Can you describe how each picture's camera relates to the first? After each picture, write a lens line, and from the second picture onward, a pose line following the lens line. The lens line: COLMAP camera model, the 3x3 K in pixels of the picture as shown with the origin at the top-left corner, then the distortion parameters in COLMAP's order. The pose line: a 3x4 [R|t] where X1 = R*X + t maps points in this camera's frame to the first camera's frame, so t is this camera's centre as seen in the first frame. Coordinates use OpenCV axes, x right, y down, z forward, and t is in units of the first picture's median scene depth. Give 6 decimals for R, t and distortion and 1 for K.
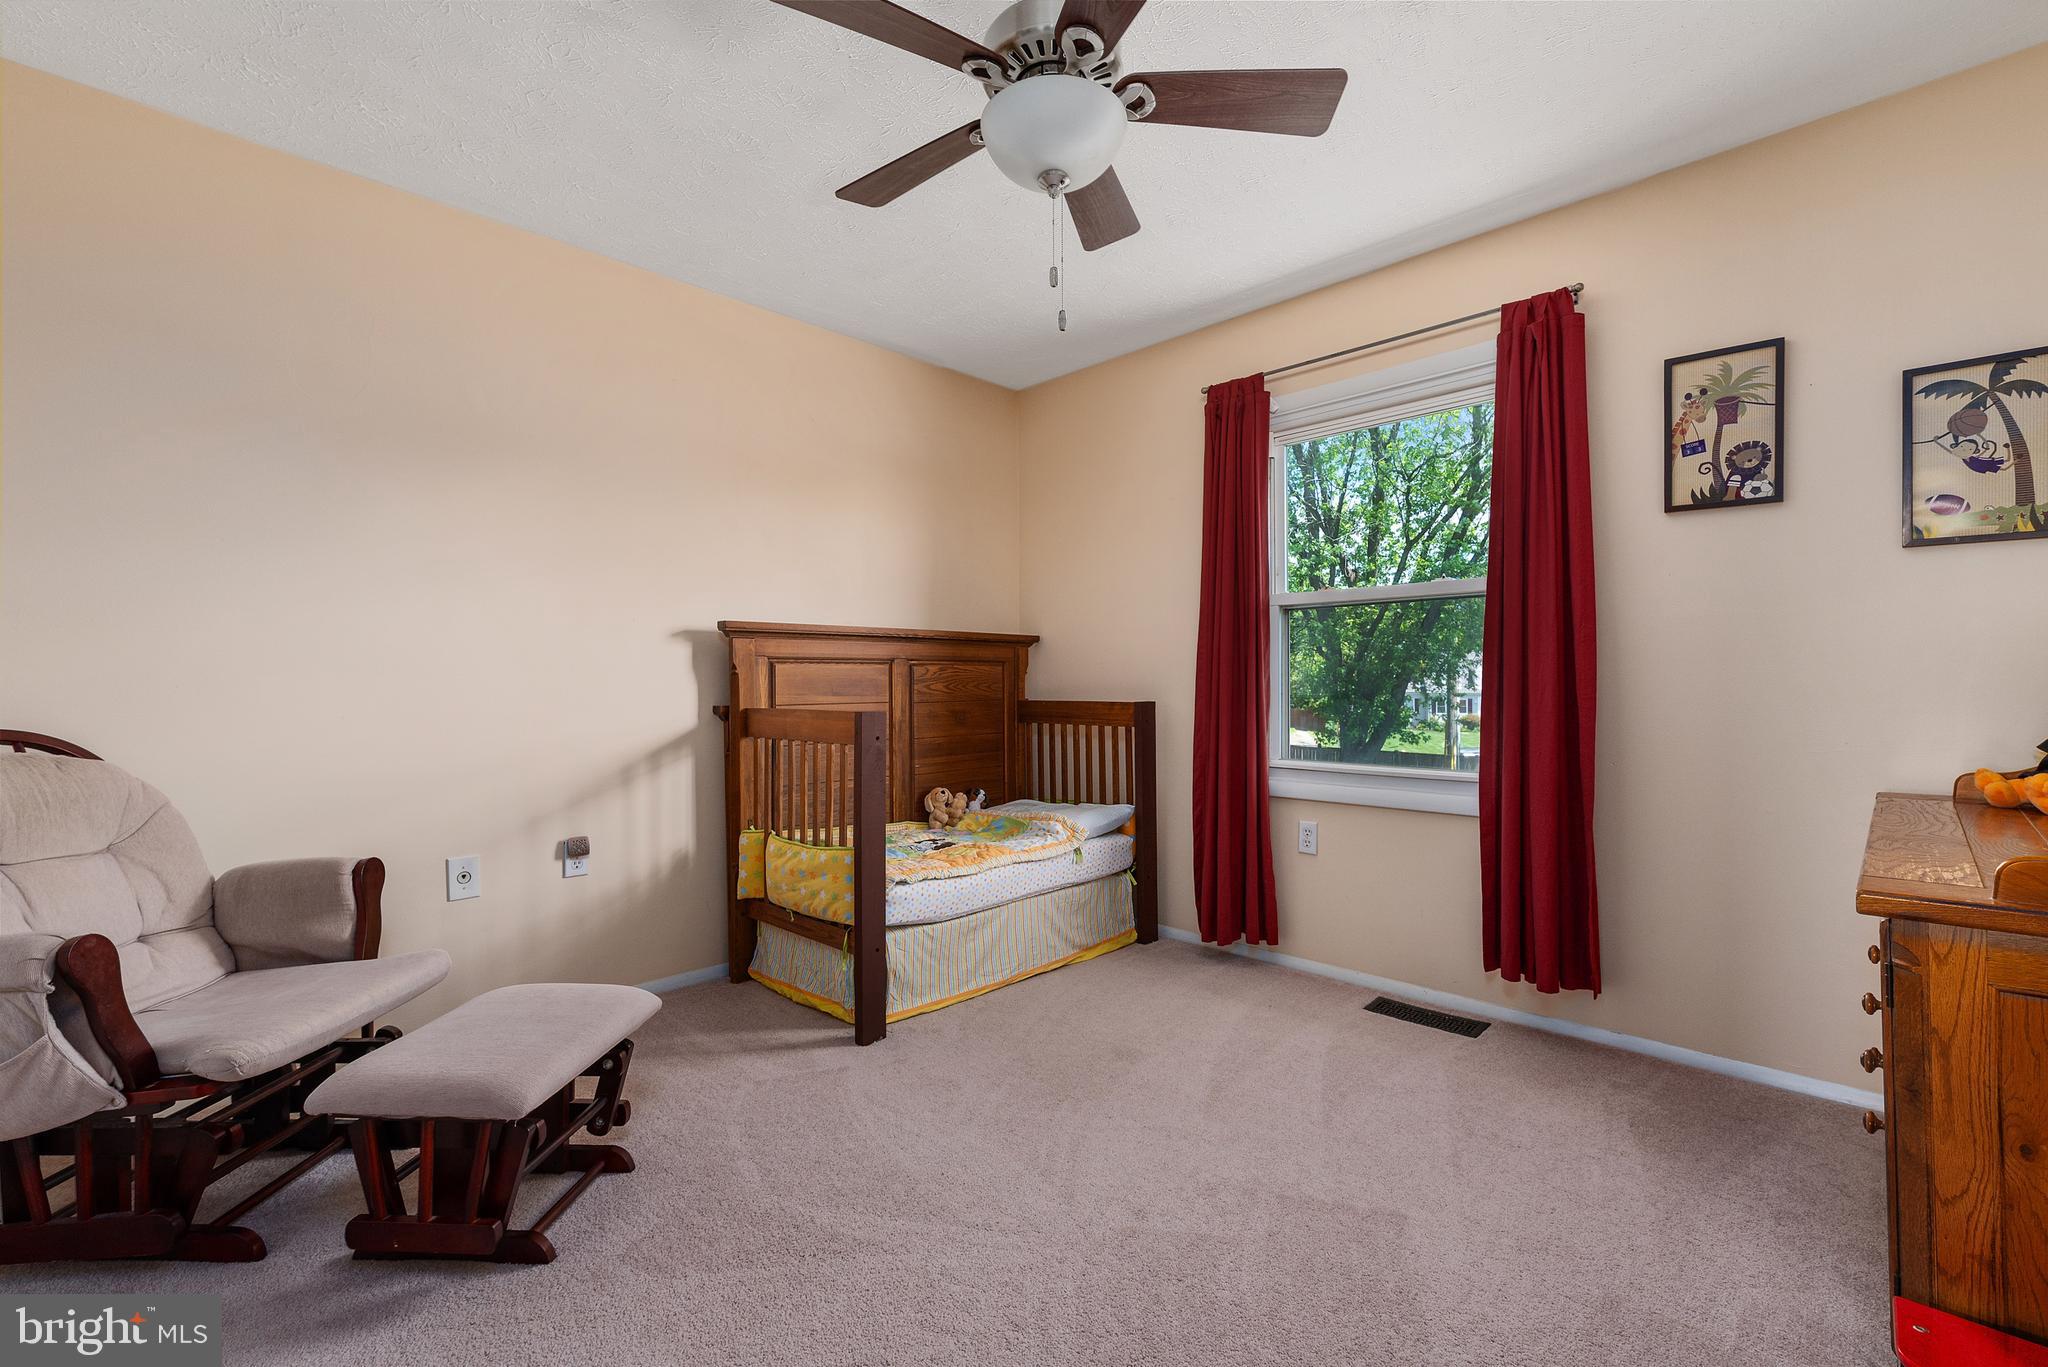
lens RADIAL K [[879.4, 0, 1024.0], [0, 879.4, 683.5], [0, 0, 1]] dist [0.005386, 0.000079]
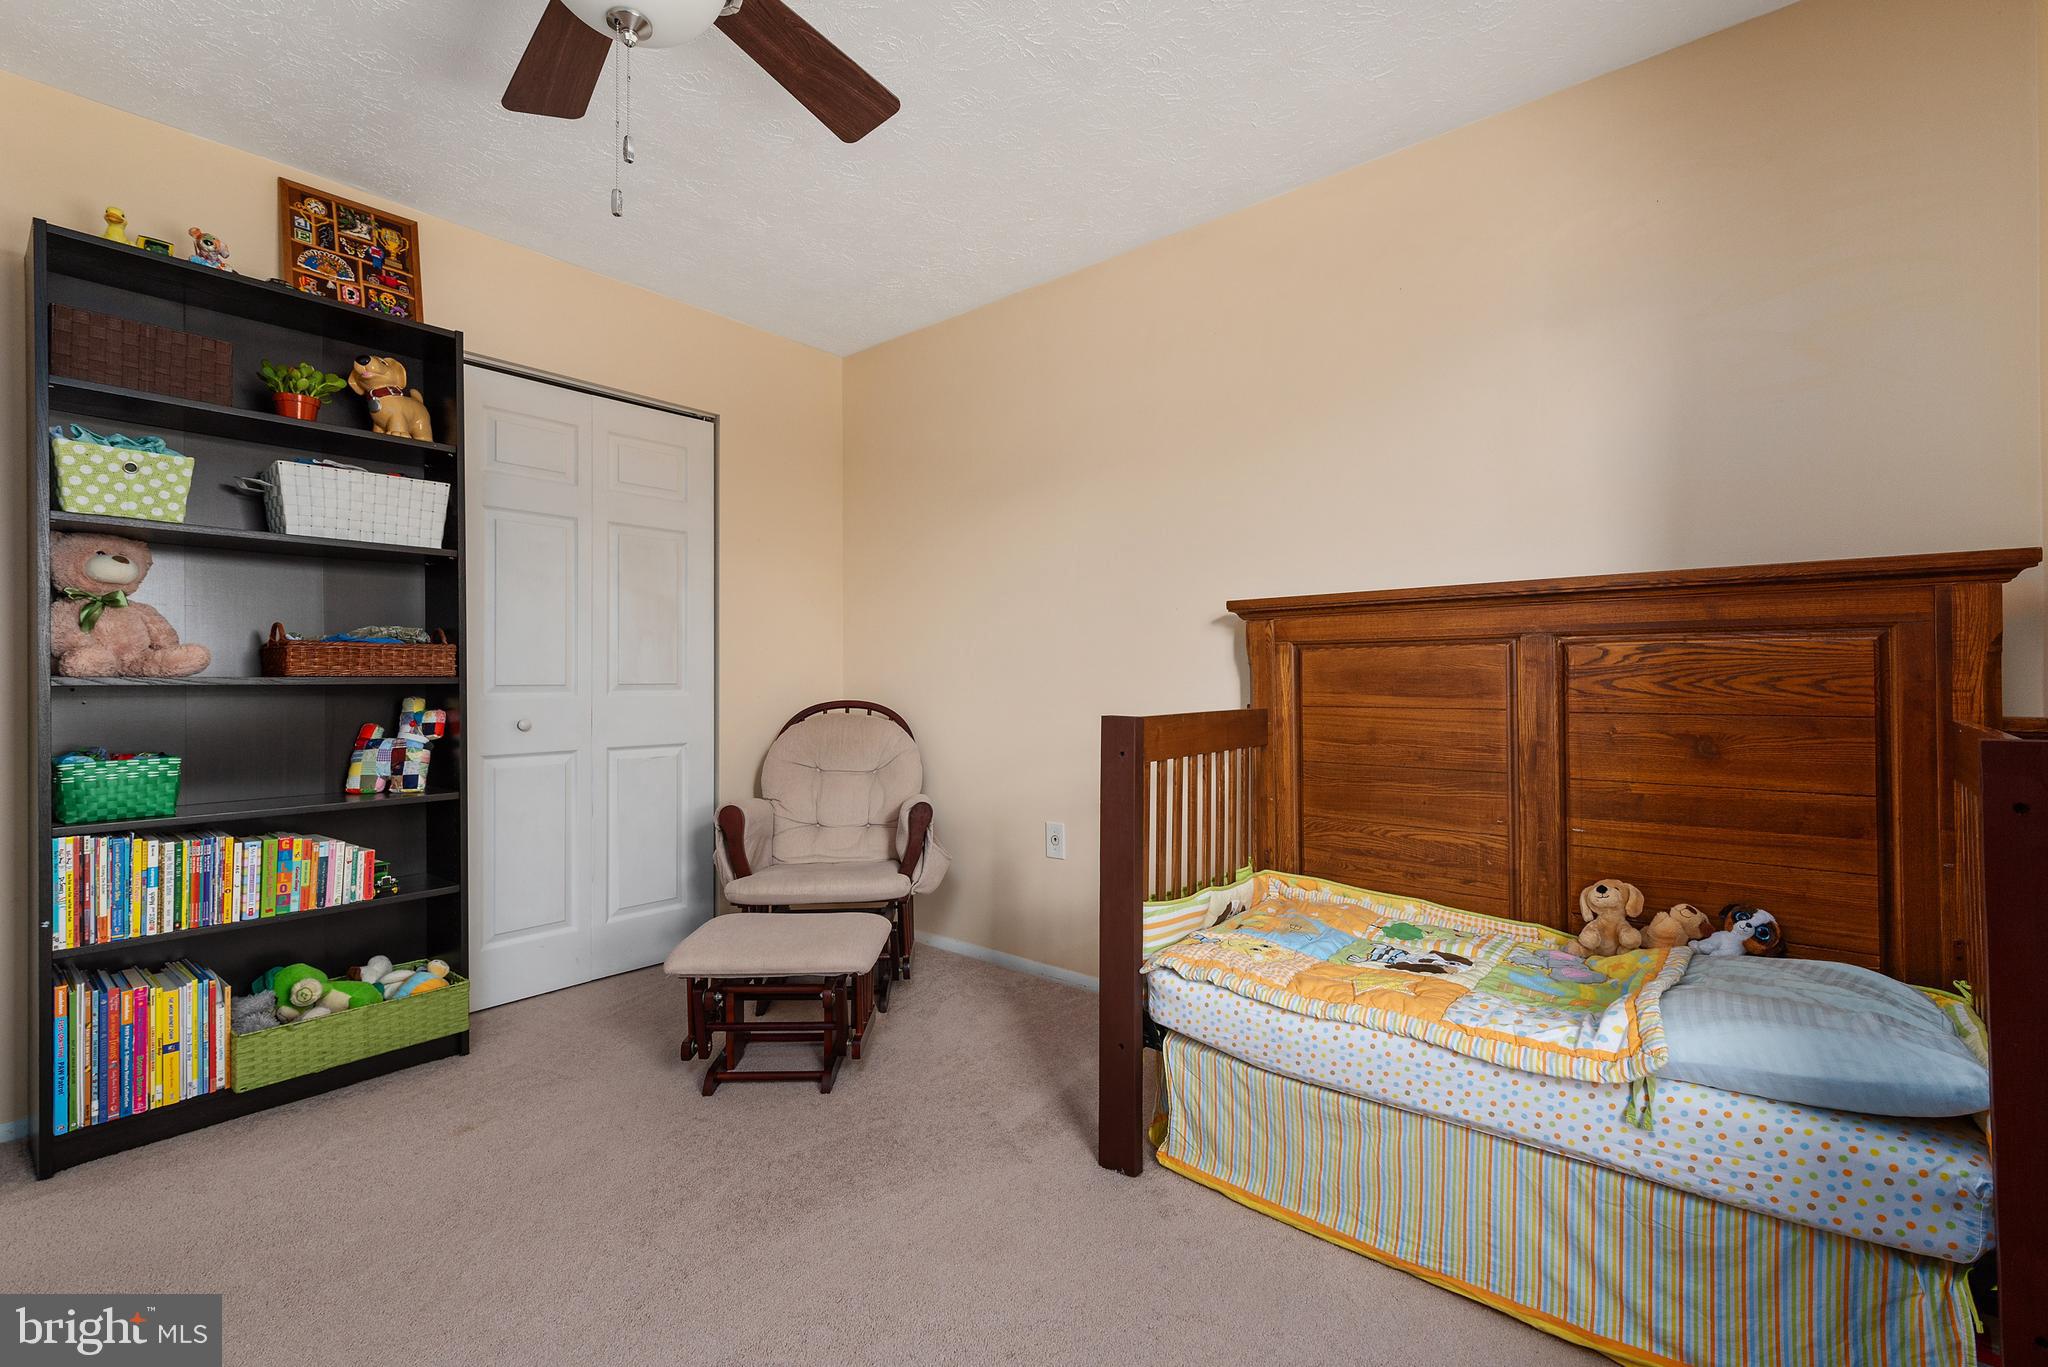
lens RADIAL K [[879.4, 0, 1024.0], [0, 879.4, 683.5], [0, 0, 1]] dist [0.005386, 0.000079]
pose [[0.089197, 0.005161, -0.996001, 0.412464], [-0.003663, 0.999982, 0.004854, 0.002679], [0.996007, 0.003215, 0.089214, 0.654056]]
